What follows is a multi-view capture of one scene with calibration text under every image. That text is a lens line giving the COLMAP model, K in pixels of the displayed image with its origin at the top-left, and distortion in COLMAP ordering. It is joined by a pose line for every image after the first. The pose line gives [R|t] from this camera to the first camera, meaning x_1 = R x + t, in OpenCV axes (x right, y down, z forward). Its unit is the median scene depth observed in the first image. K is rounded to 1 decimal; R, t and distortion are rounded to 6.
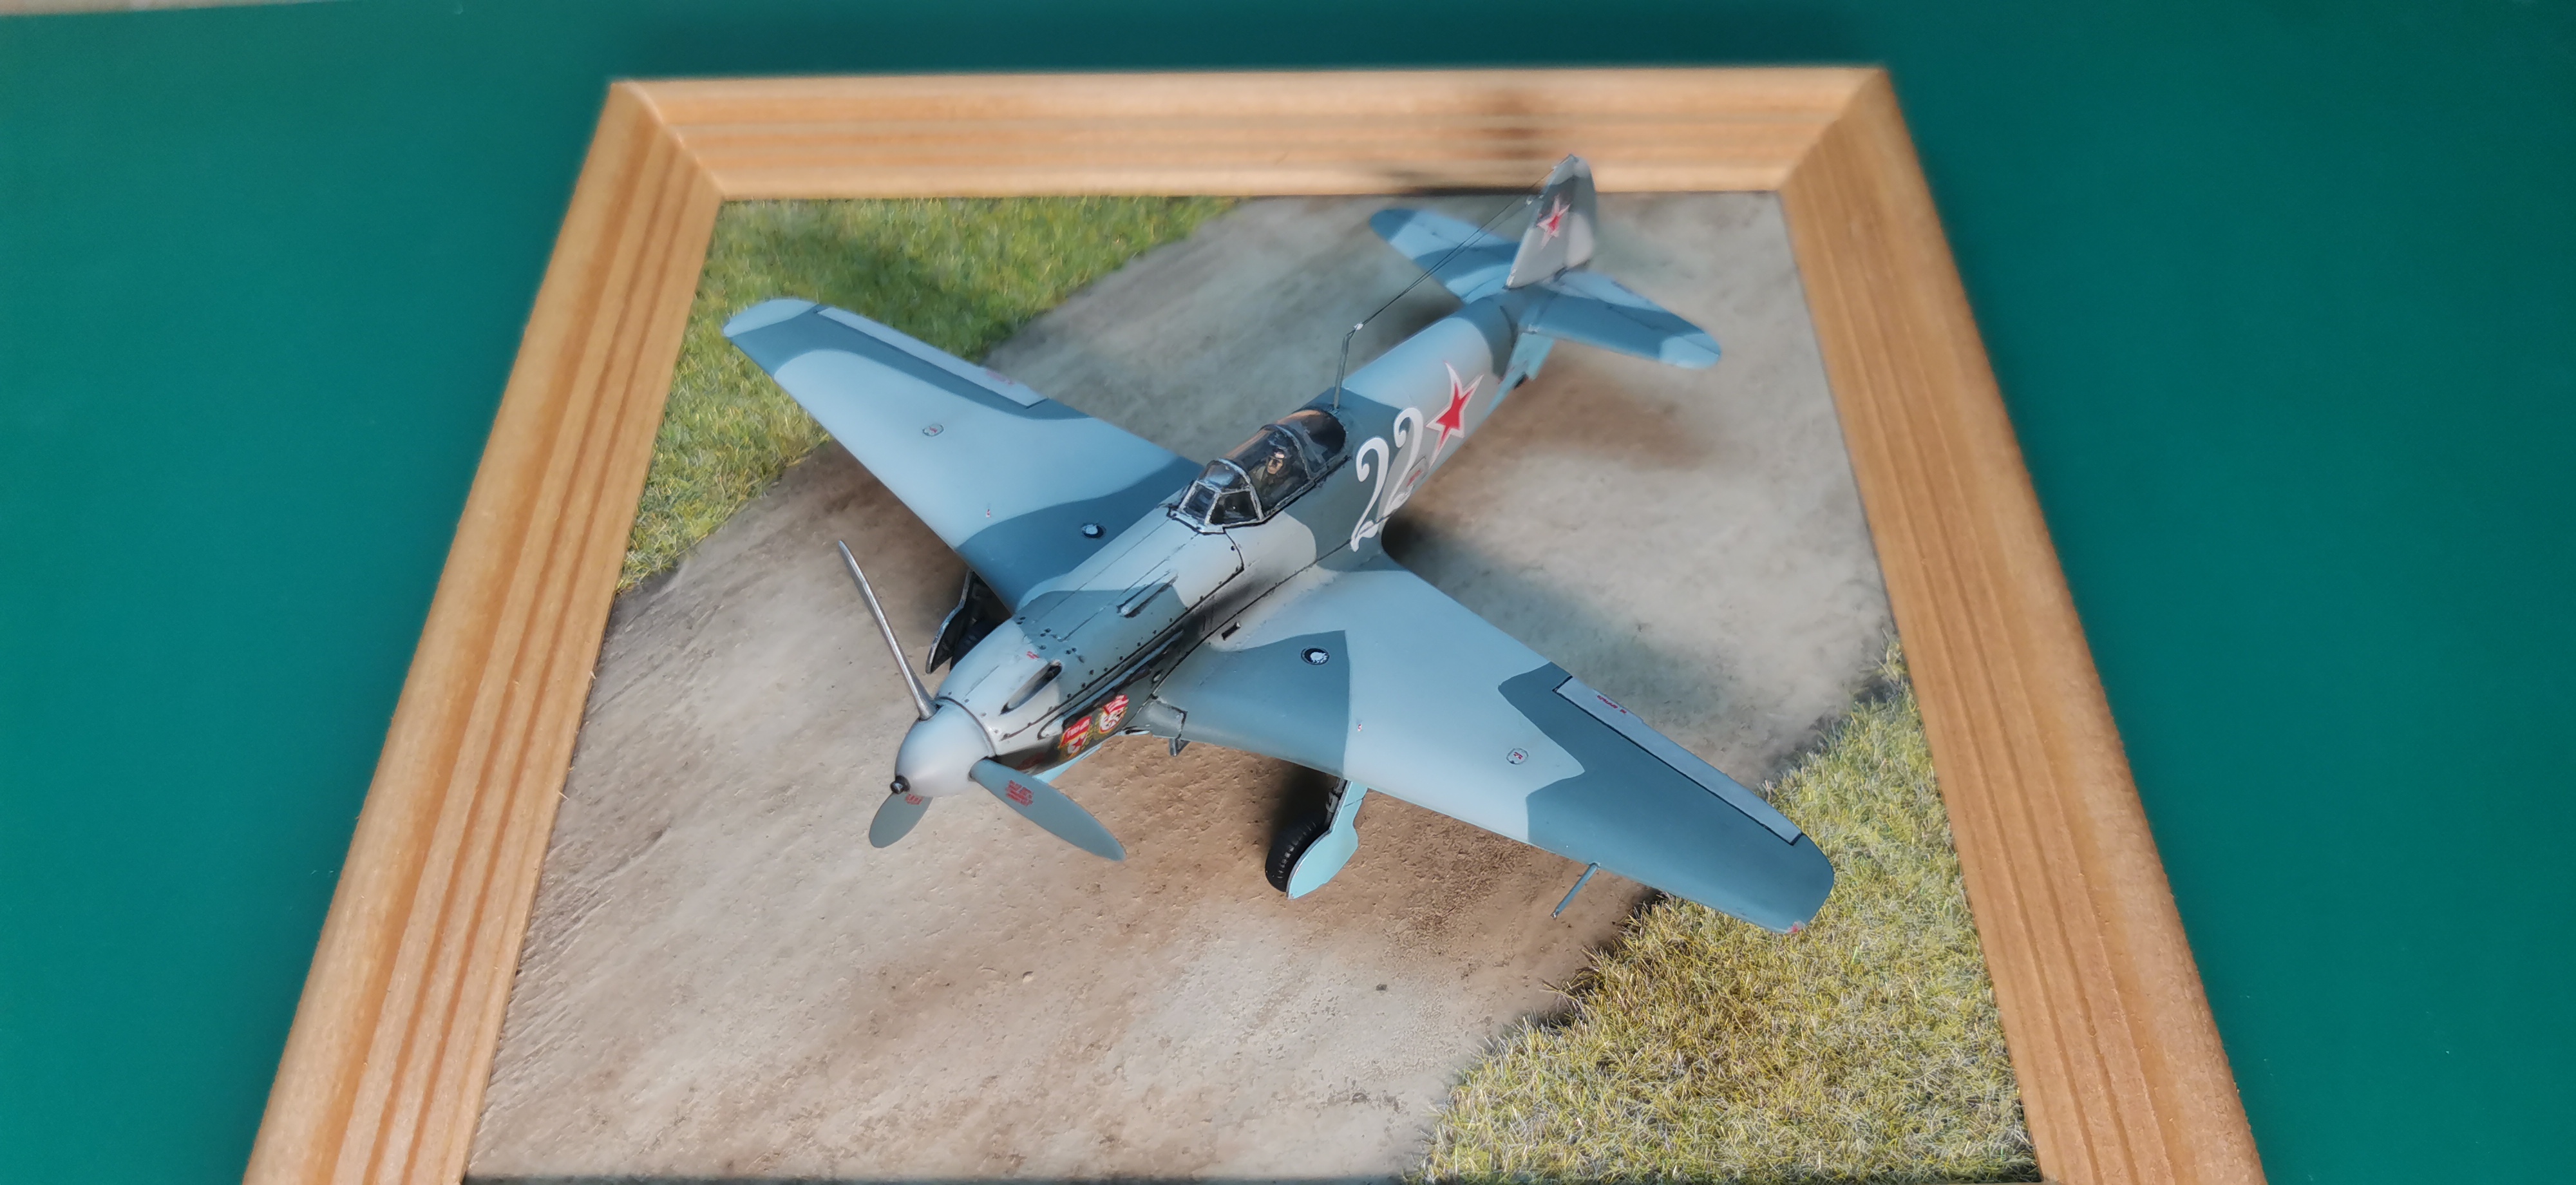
lens RADIAL K [[2043.1, 0, 1286.3], [0, 2043.1, 645.7], [0, 0, 1]] dist [-0.076232, -0.005250]
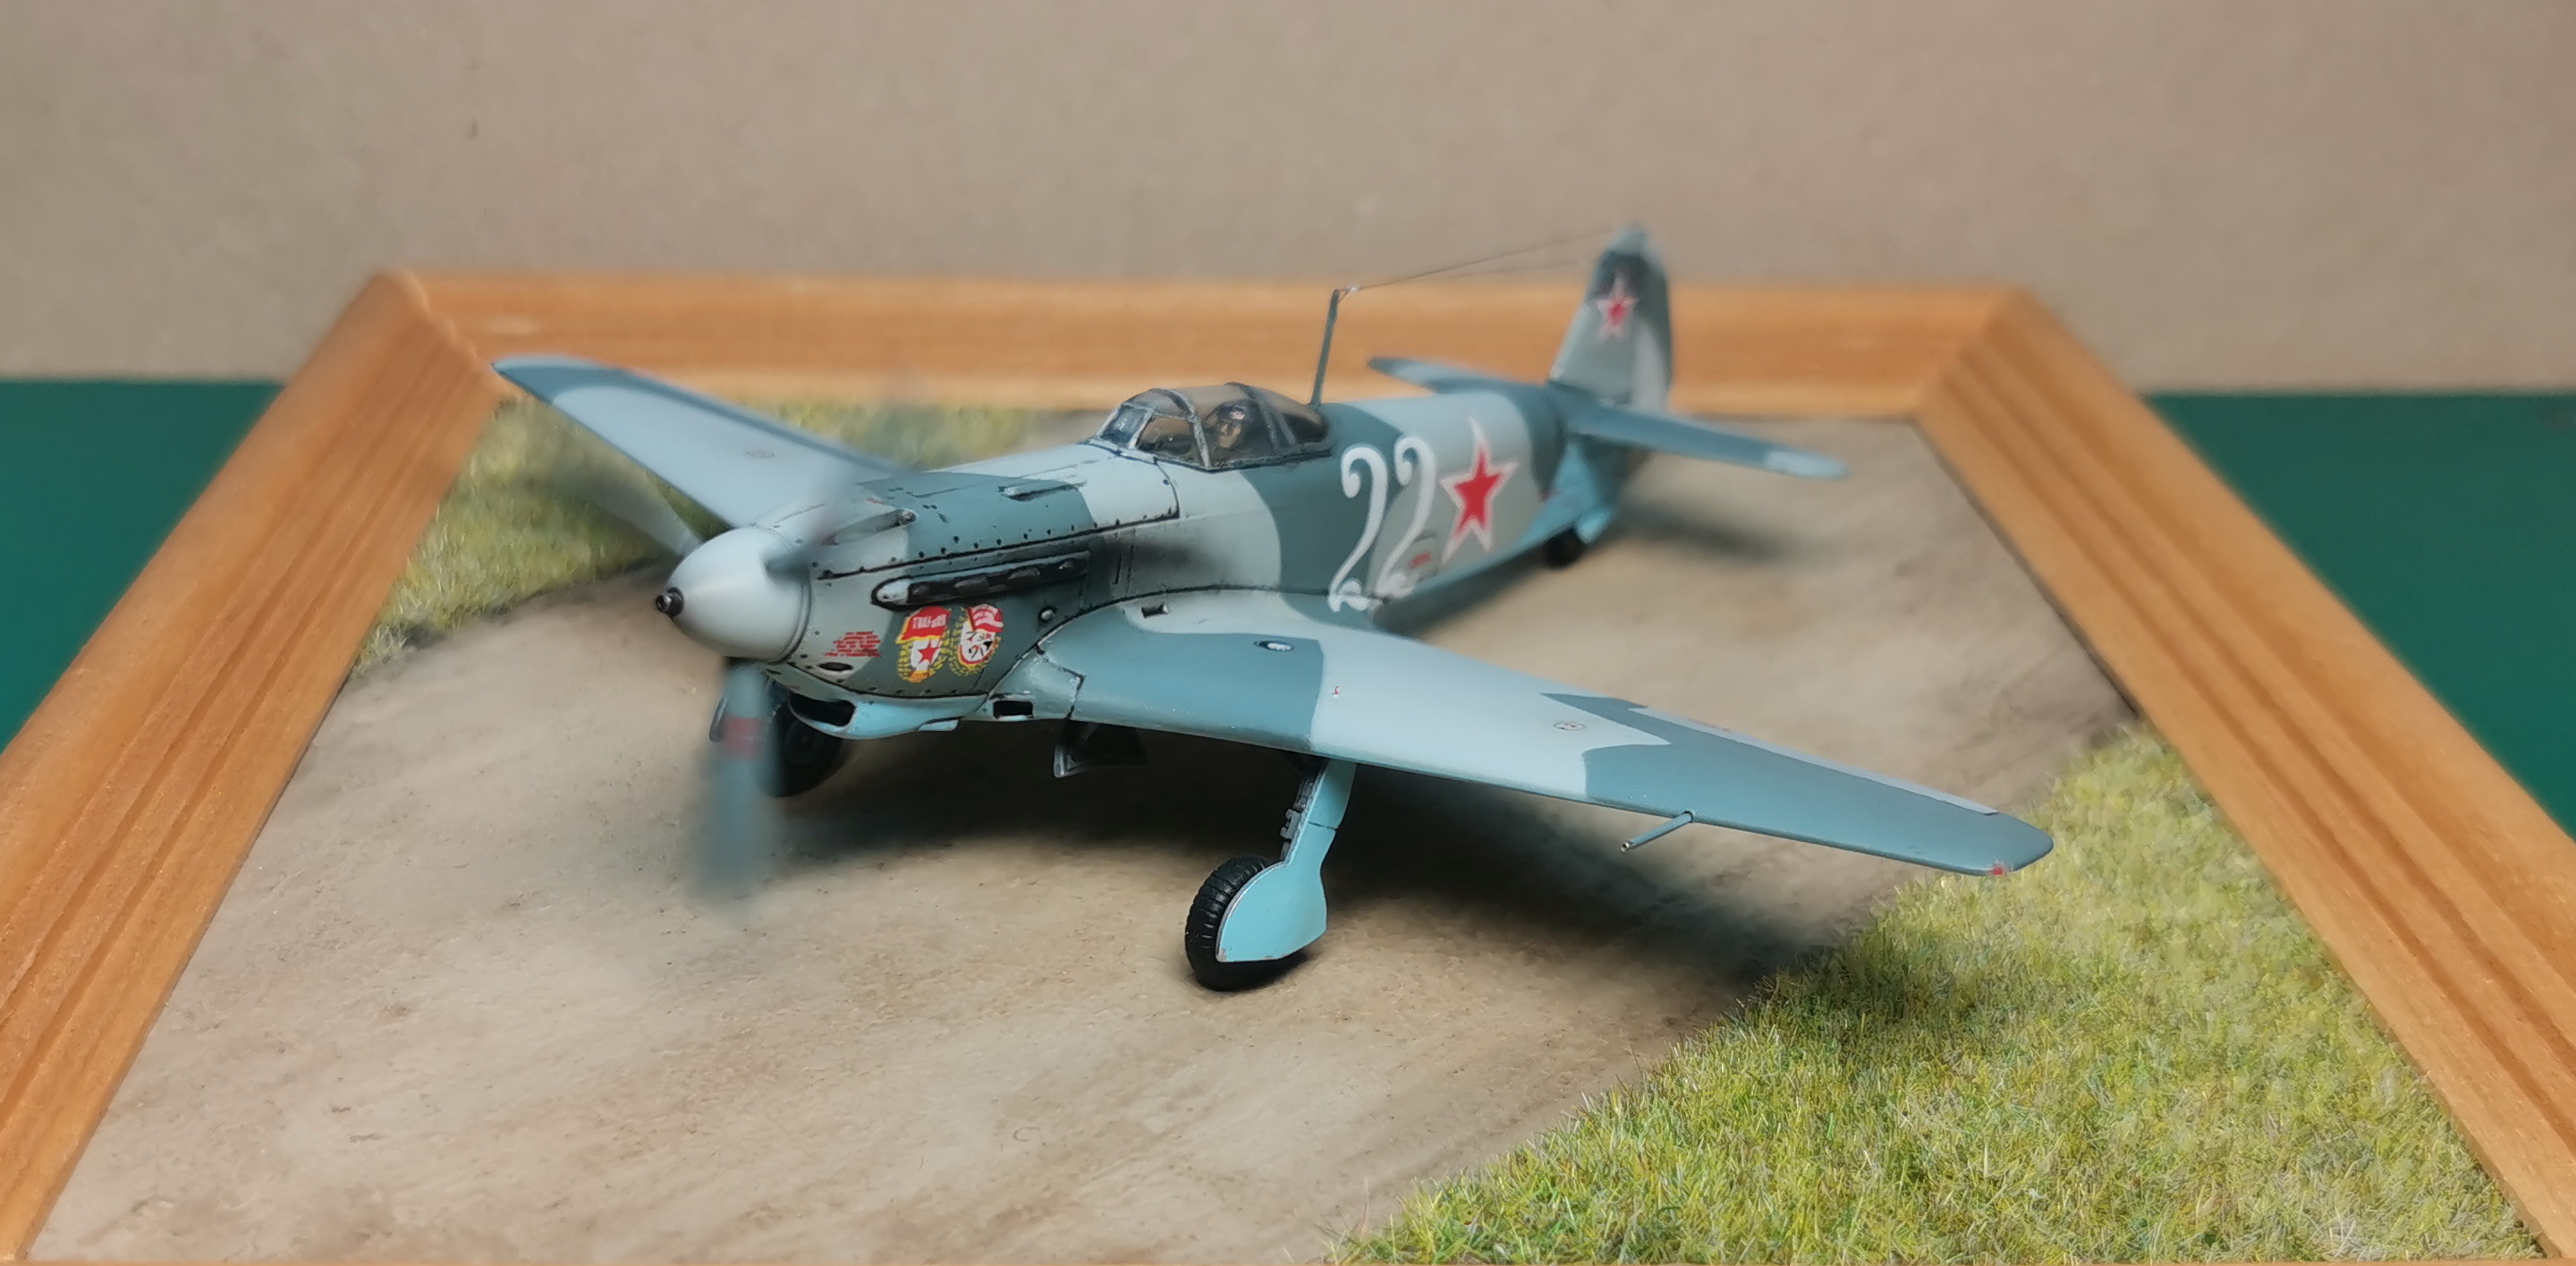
lens RADIAL K [[2963.2, 0, 1284.7], [0, 2963.2, 831.2], [0, 0, 1]] dist [-0.180331, 0.012953]
pose [[0.998718, 0.050078, 0.007382, 0.013414], [-0.043613, 0.925323, -0.376664, 0.437721], [-0.025693, 0.375859, 0.926321, 0.087333]]
